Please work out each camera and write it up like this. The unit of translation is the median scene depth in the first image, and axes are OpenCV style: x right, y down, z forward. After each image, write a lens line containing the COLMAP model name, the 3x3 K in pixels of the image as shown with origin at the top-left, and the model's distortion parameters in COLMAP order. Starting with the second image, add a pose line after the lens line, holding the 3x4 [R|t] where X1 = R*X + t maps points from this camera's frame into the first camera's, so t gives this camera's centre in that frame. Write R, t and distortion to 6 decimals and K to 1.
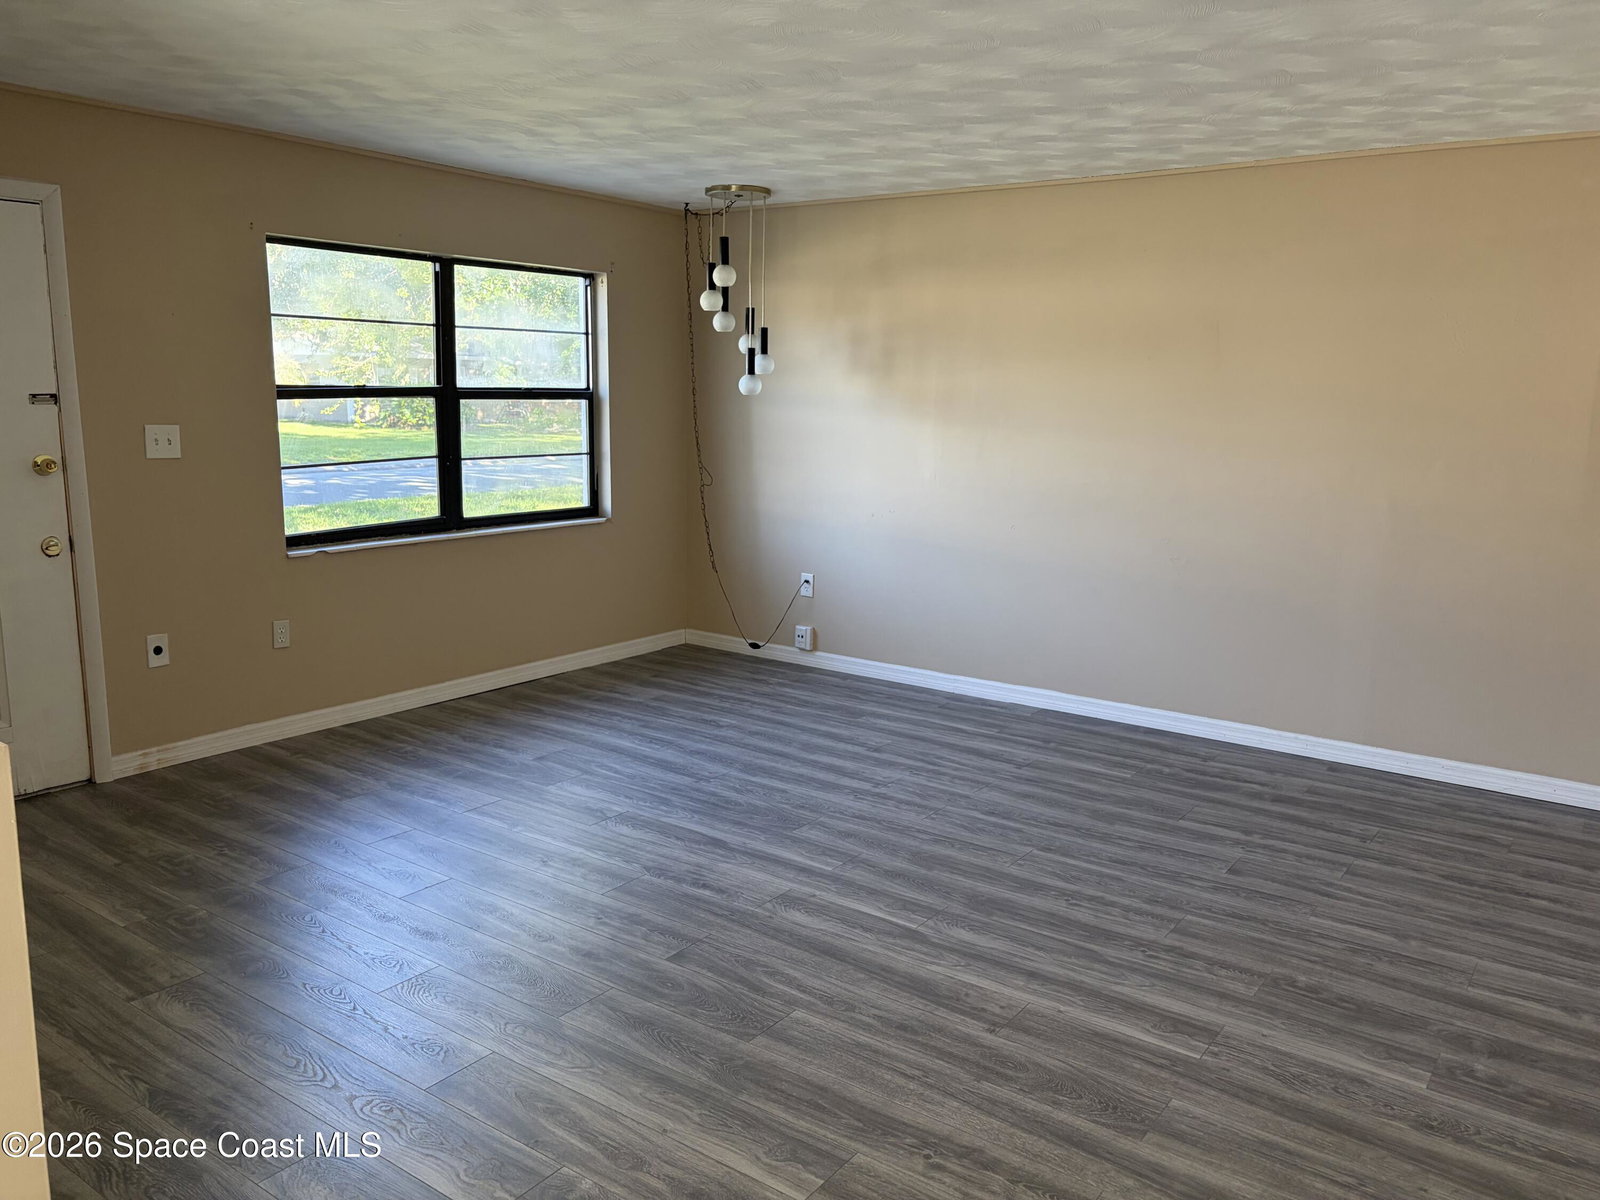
lens RADIAL K [[1238.1, 0, 800.0], [0, 1238.1, 600.0], [0, 0, 1]] dist [0.078219, -0.075888]
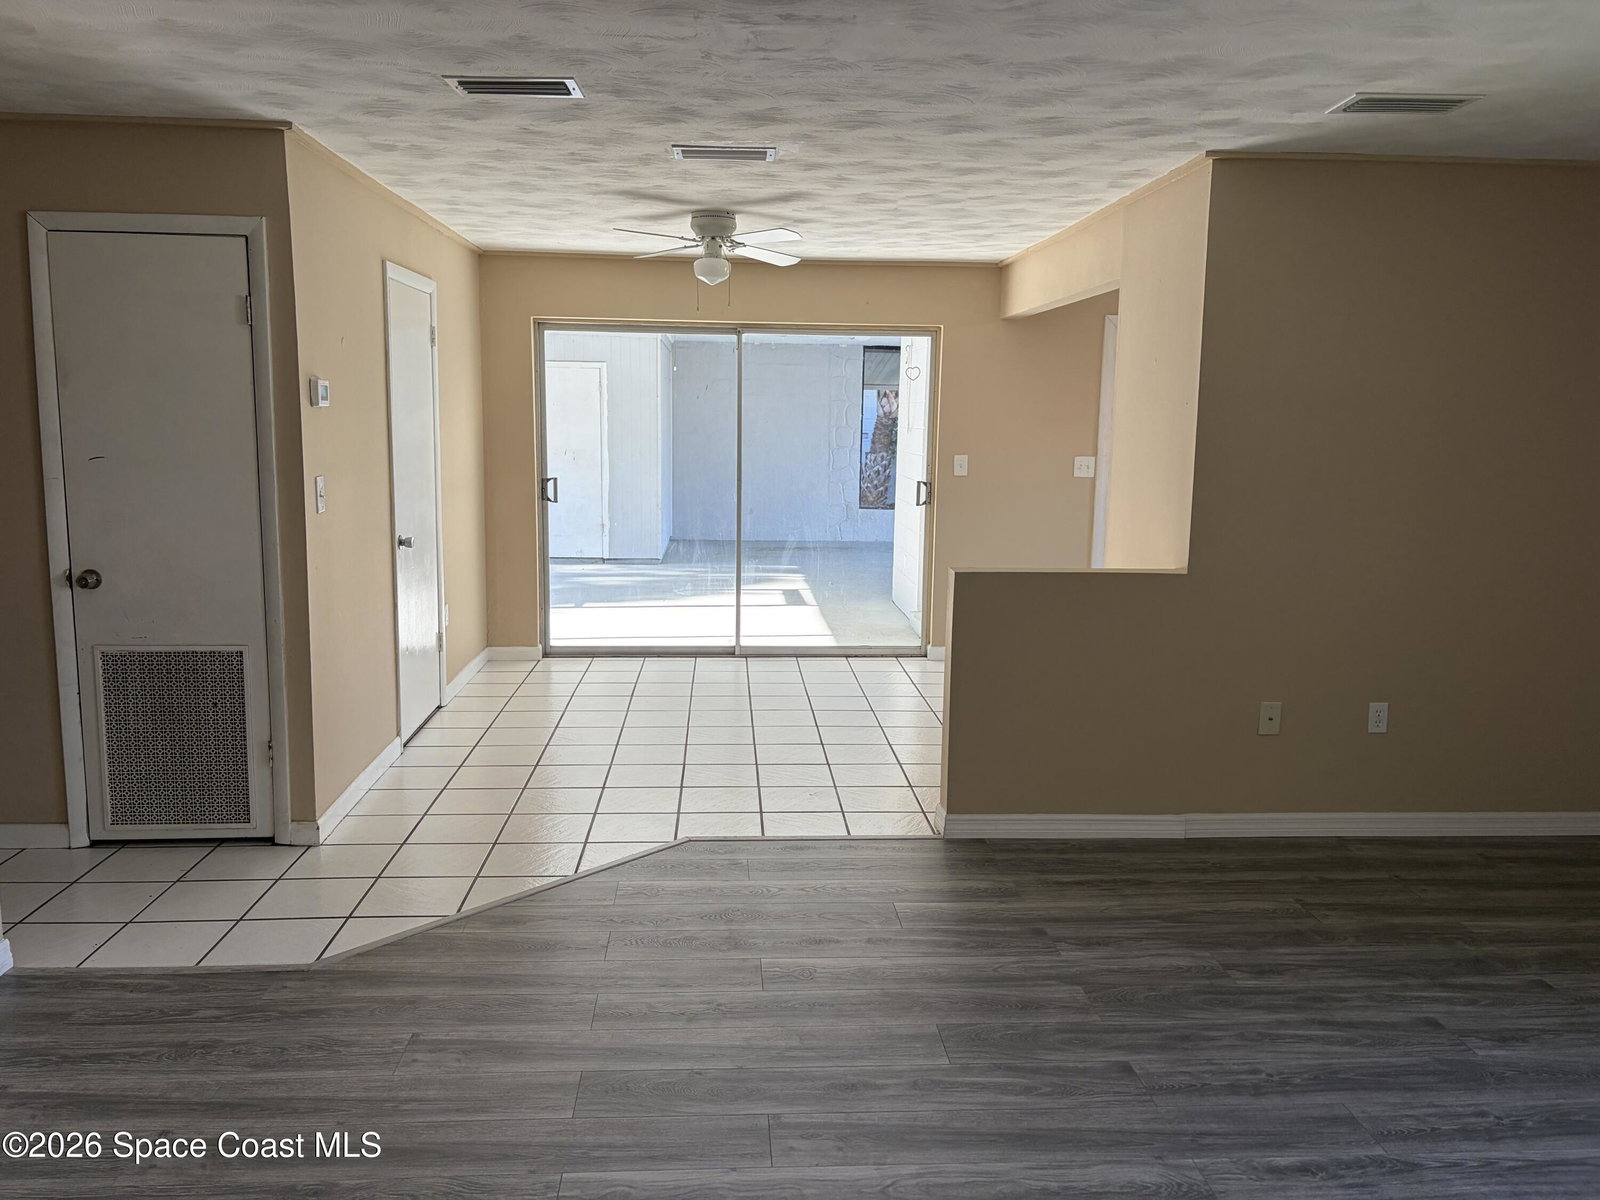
lens RADIAL K [[1238.1, 0, 800.0], [0, 1238.1, 600.0], [0, 0, 1]] dist [0.078219, -0.075888]
pose [[-0.774438, 0.061188, -0.629684, 0.570943], [-0.142507, 0.952861, 0.267859, -0.217193], [0.616390, 0.297175, -0.729212, 1.291027]]
